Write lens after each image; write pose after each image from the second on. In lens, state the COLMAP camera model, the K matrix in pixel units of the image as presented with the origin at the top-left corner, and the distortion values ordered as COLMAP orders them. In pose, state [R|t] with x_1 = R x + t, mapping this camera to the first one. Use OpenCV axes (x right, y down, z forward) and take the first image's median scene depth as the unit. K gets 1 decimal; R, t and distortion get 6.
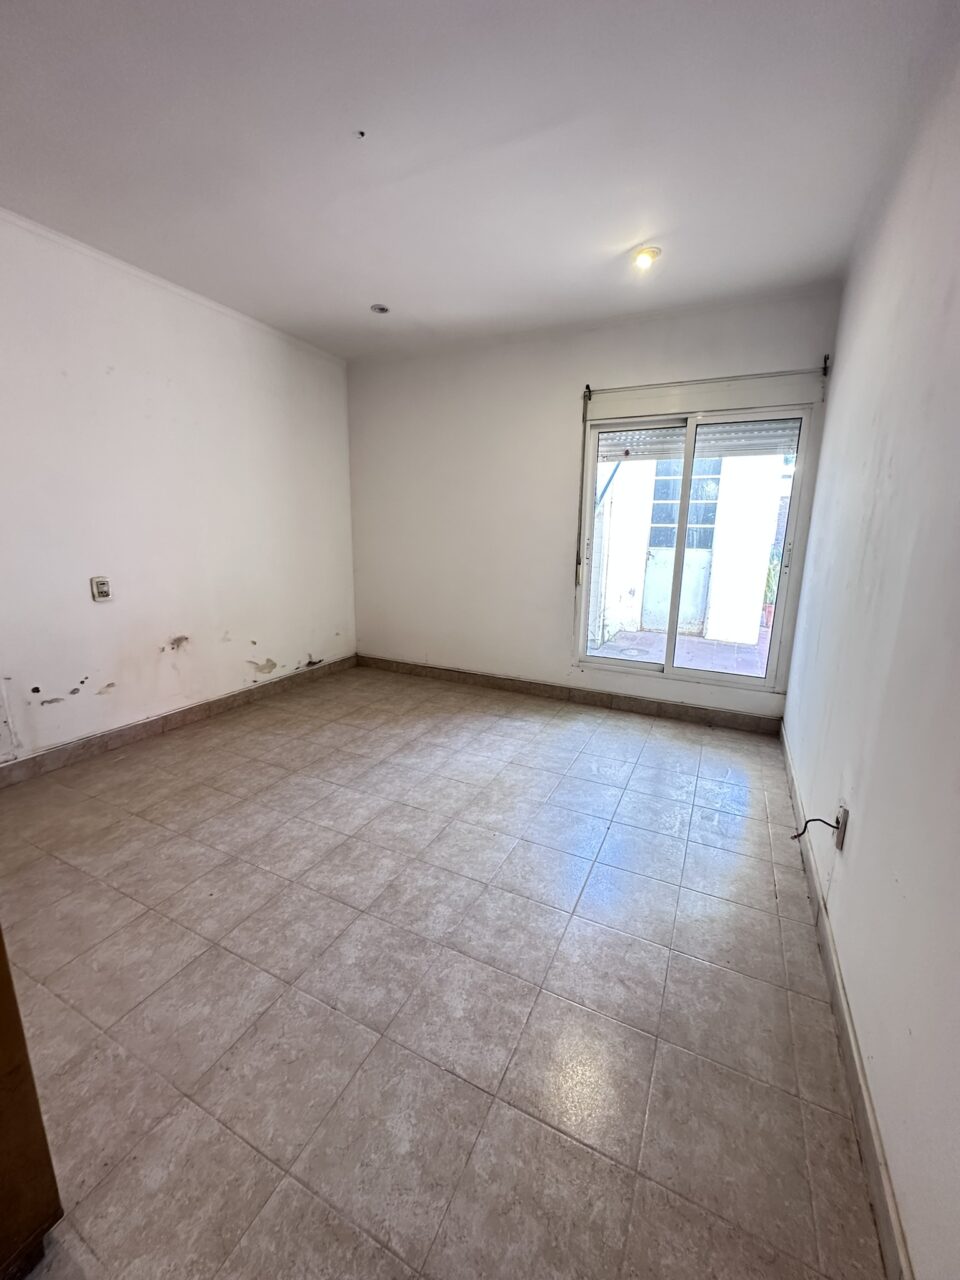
lens RADIAL K [[511.0, 0, 480.8], [0, 511.0, 640.5], [0, 0, 1]] dist [-0.002647, 0.000574]
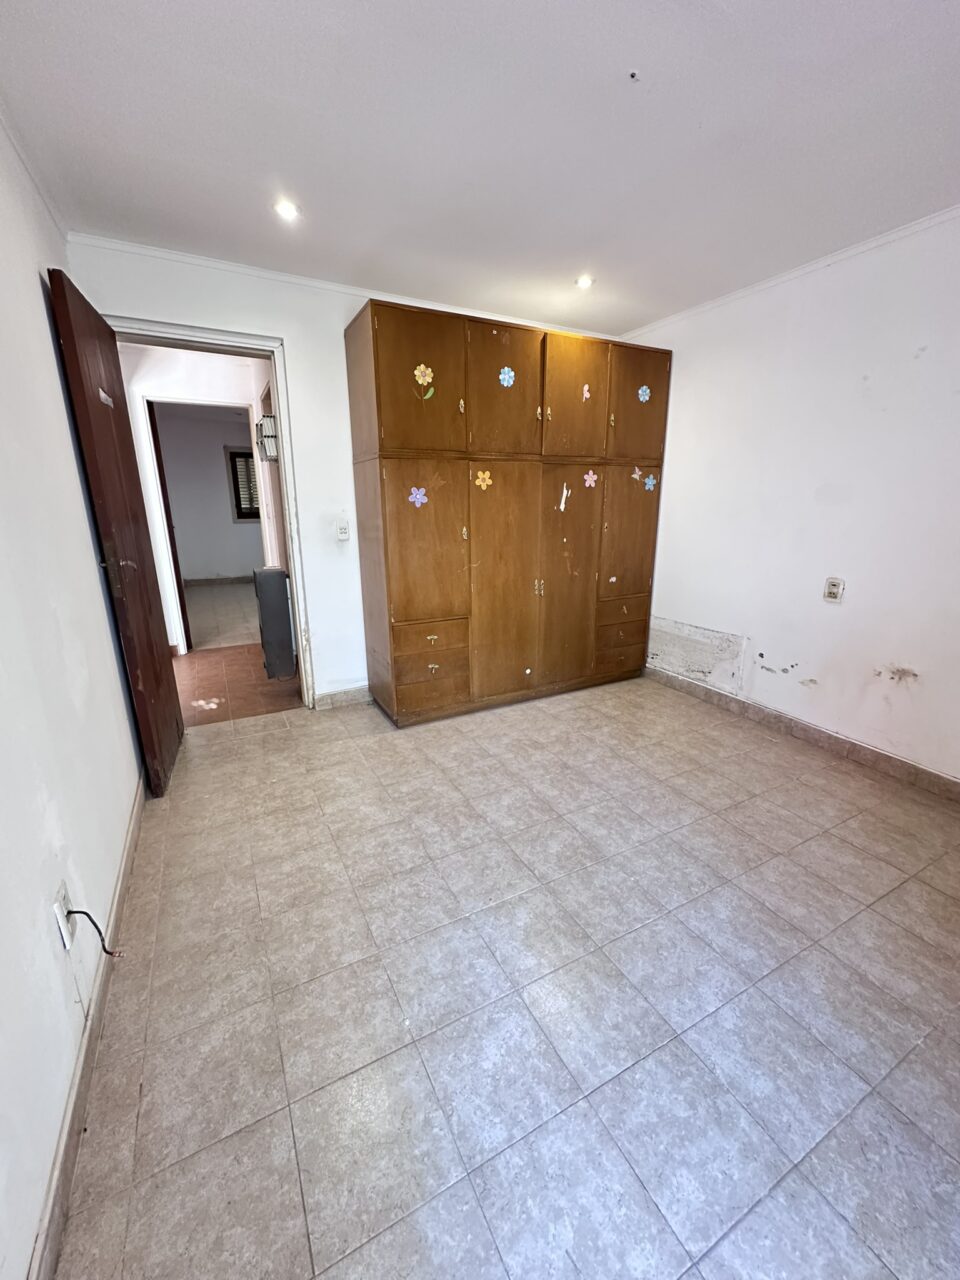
lens RADIAL K [[511.0, 0, 480.8], [0, 511.0, 640.5], [0, 0, 1]] dist [-0.002647, 0.000574]
pose [[-0.588599, 0.195928, -0.784324, 0.525725], [-0.184398, 0.912073, 0.366223, -0.272299], [0.787114, 0.360186, -0.500716, 1.070972]]
